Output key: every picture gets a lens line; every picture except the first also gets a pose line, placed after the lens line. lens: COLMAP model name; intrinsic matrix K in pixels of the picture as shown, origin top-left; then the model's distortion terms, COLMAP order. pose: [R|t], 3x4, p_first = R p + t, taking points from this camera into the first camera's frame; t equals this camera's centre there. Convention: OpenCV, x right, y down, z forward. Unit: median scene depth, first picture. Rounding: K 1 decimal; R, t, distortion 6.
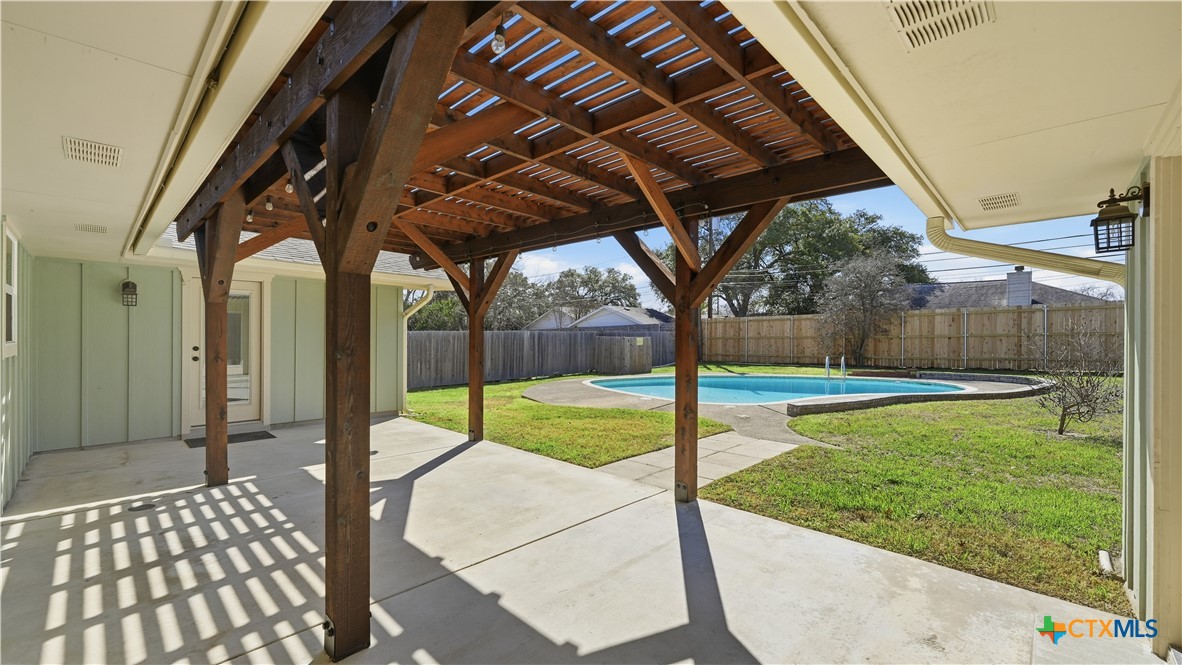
lens RADIAL K [[480.6, 0, 590.7], [0, 480.6, 329.5], [0, 0, 1]] dist [-0.000057, 0.000084]
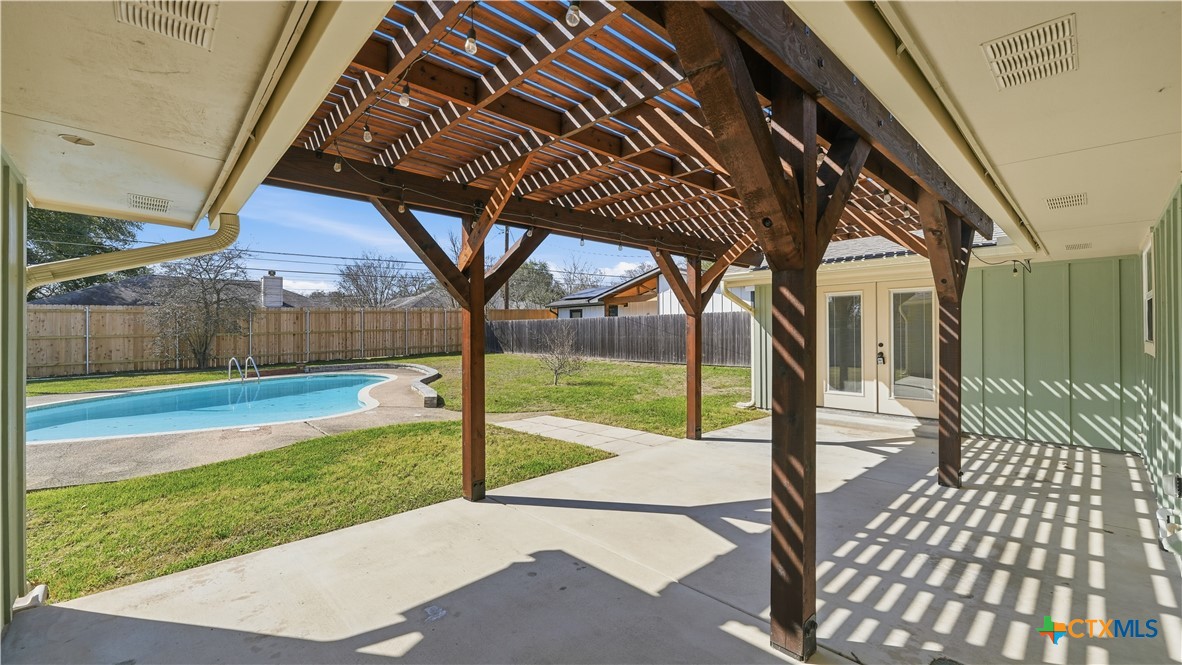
lens RADIAL K [[474.2, 0, 590.5], [0, 474.2, 335.1], [0, 0, 1]] dist [-0.000441, -0.000006]
pose [[0.051313, -0.013666, 0.998589, -1.582080], [-0.005242, 0.999889, 0.013953, 0.001213], [-0.998669, -0.005951, 0.051236, 1.484485]]
